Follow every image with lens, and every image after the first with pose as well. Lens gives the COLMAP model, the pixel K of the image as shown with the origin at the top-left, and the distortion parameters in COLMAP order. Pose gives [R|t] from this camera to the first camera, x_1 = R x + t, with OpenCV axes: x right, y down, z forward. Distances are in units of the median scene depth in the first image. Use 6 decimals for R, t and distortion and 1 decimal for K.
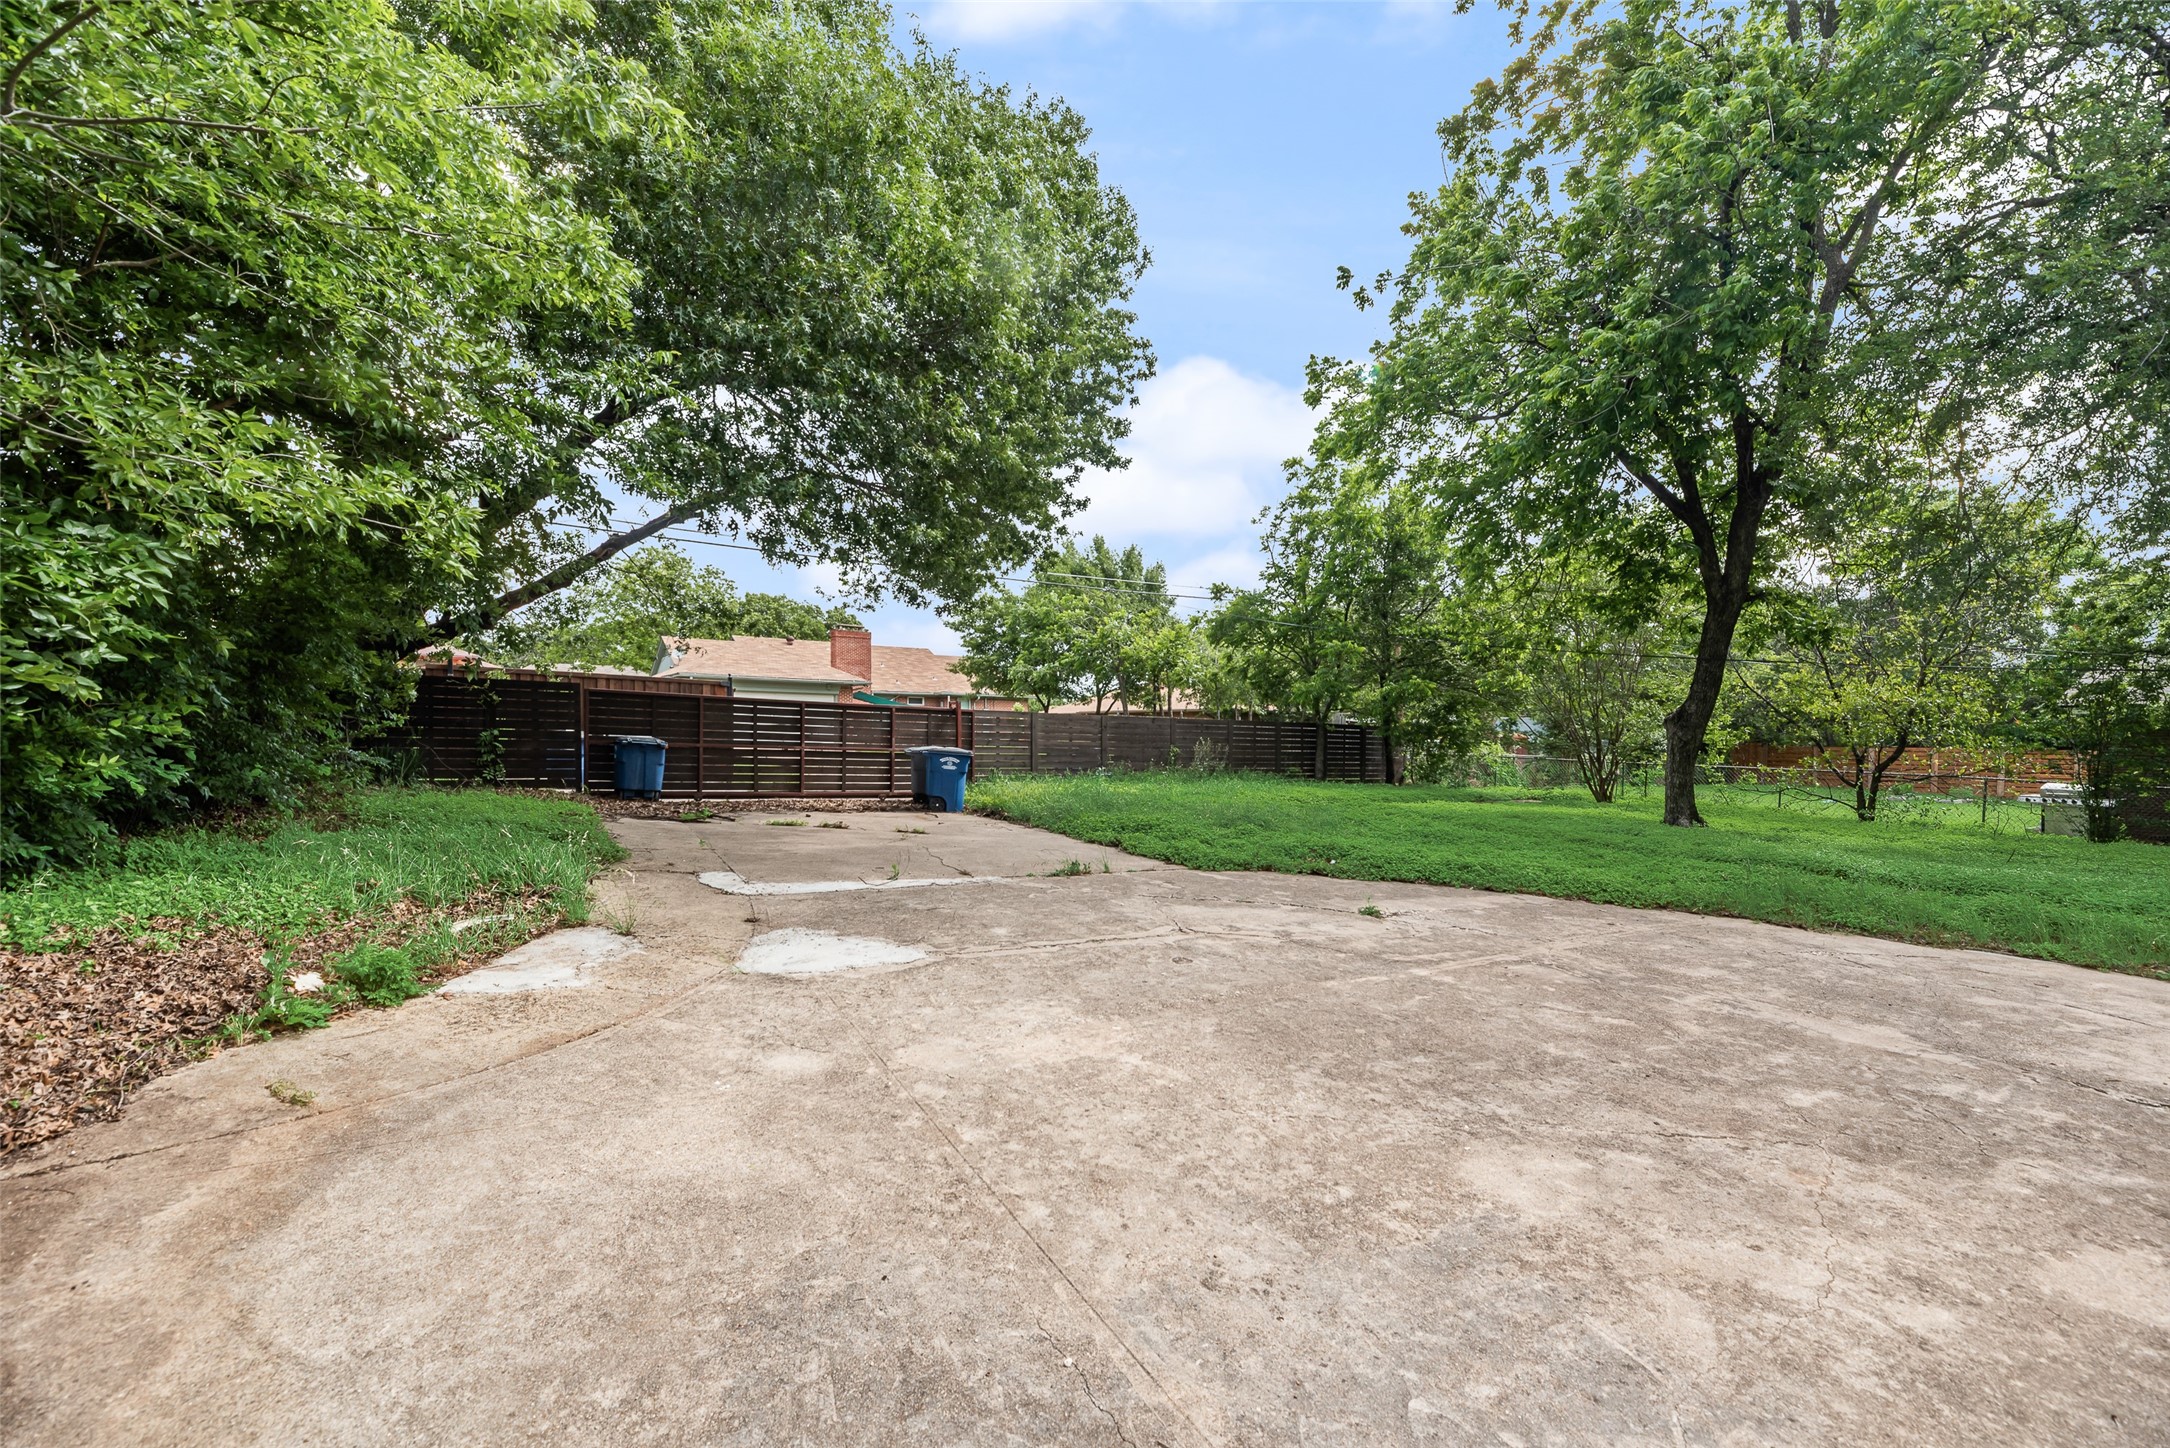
lens RADIAL K [[897.8, 0, 1085.0], [0, 897.8, 724.0], [0, 0, 1]] dist [-0.002747, 0.000106]
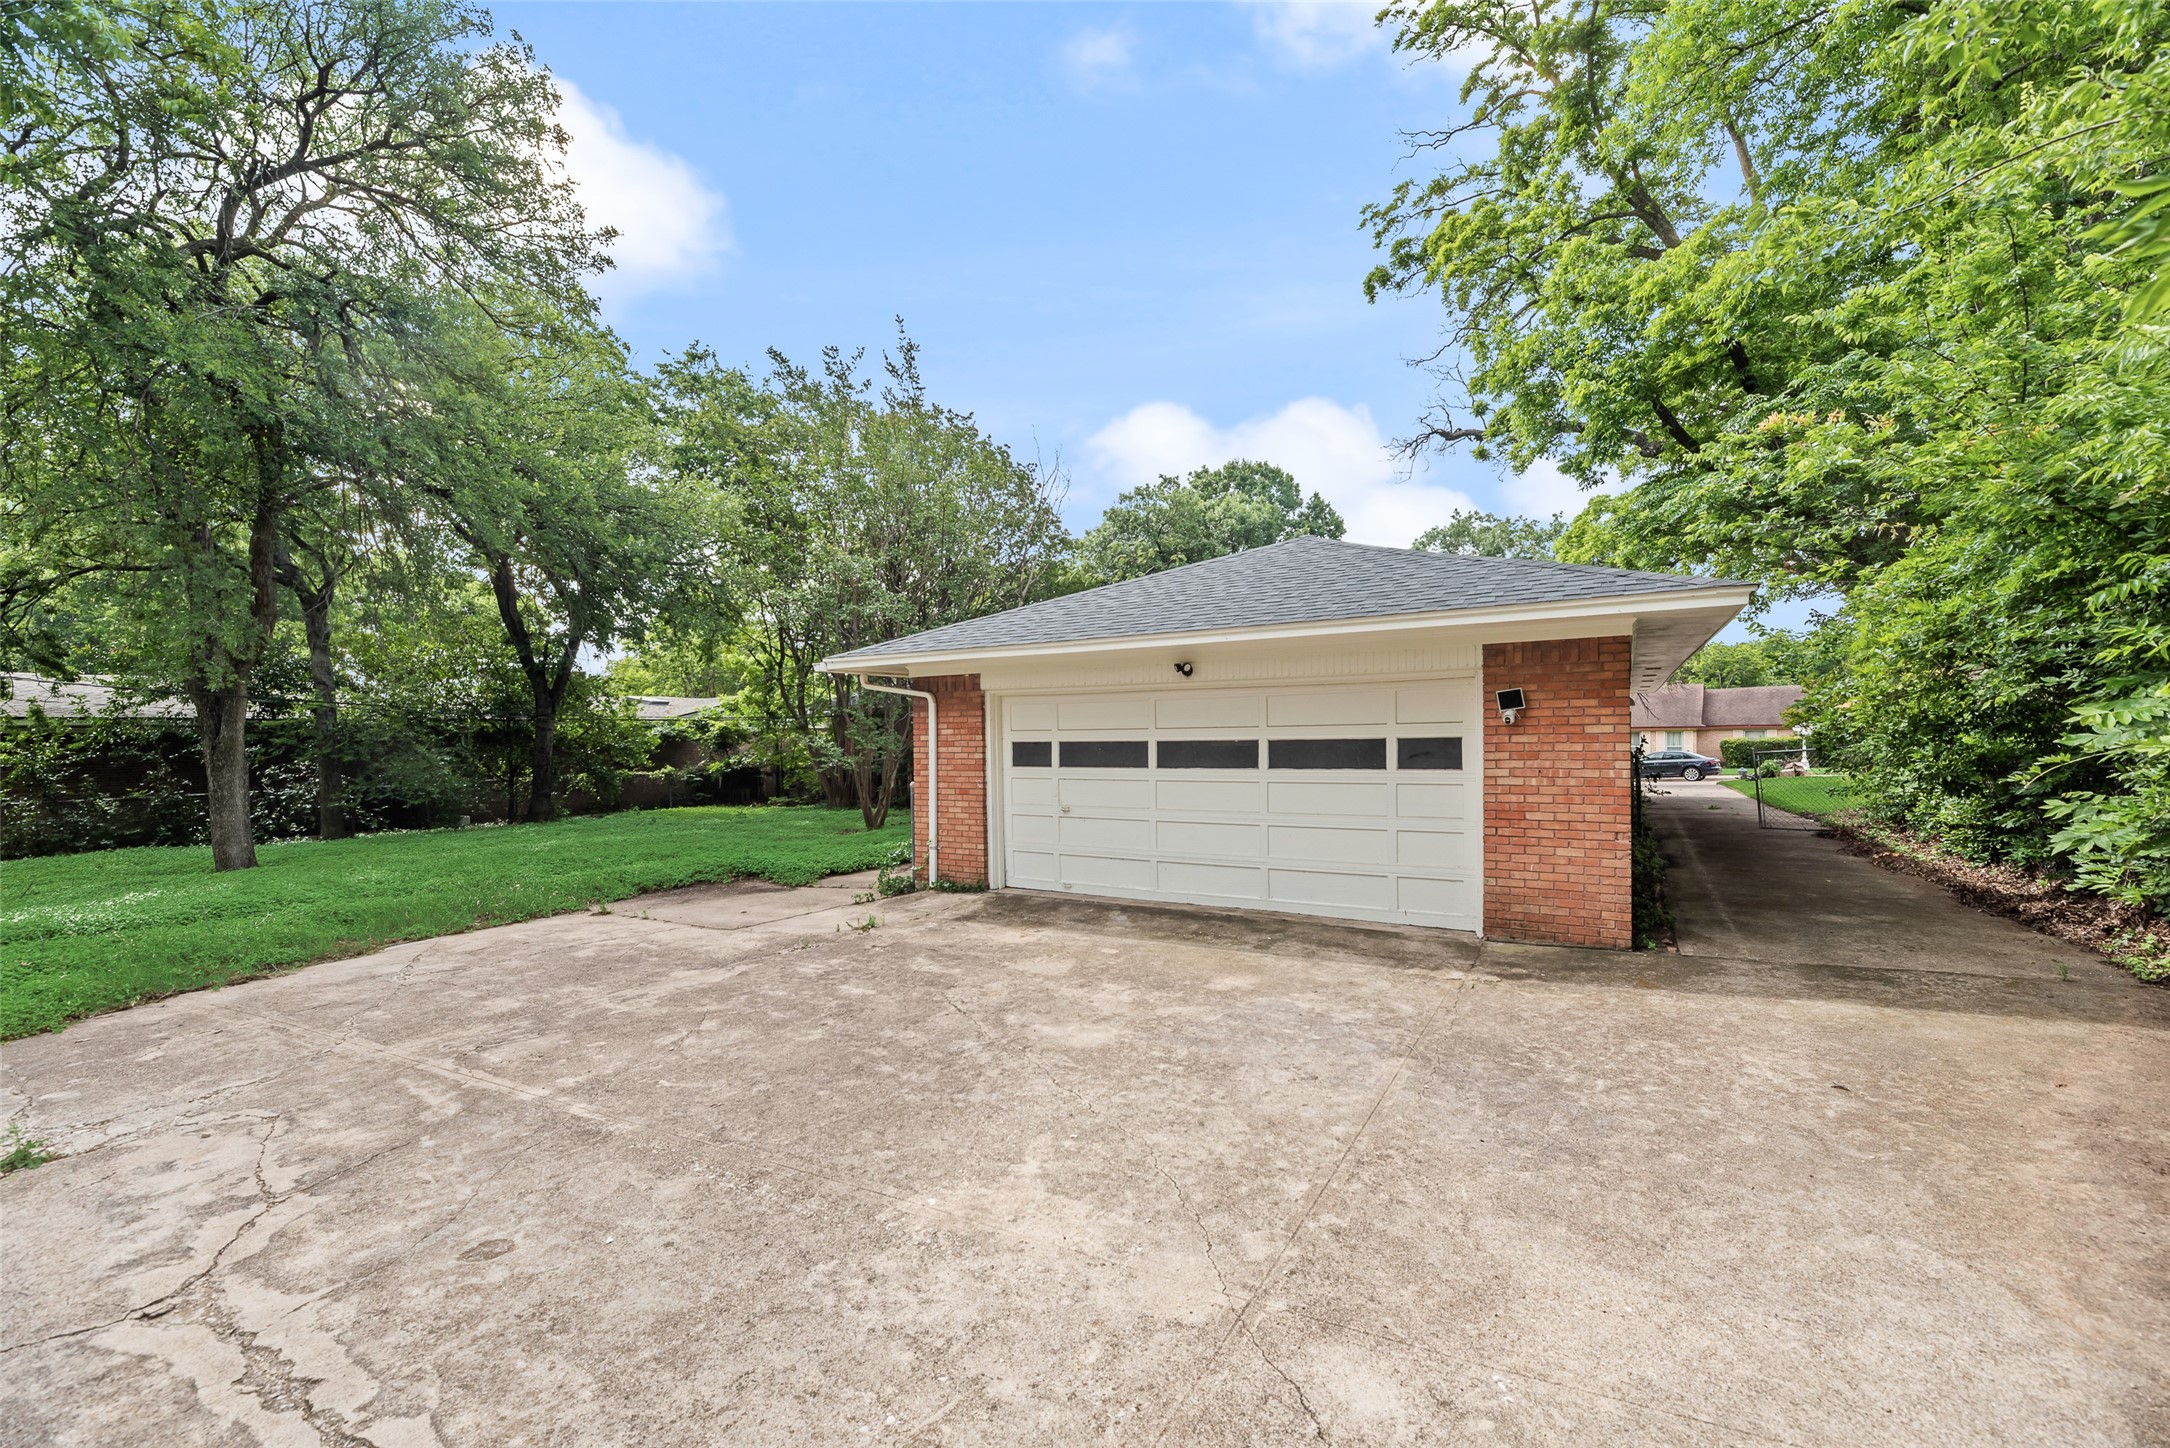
lens RADIAL K [[897.8, 0, 1085.0], [0, 897.8, 724.0], [0, 0, 1]] dist [-0.002747, 0.000106]
pose [[-0.502152, 0.001814, 0.864778, -0.775443], [0.003575, 0.999994, -0.000022, -0.043462], [-0.864772, 0.003080, -0.502155, 1.525757]]
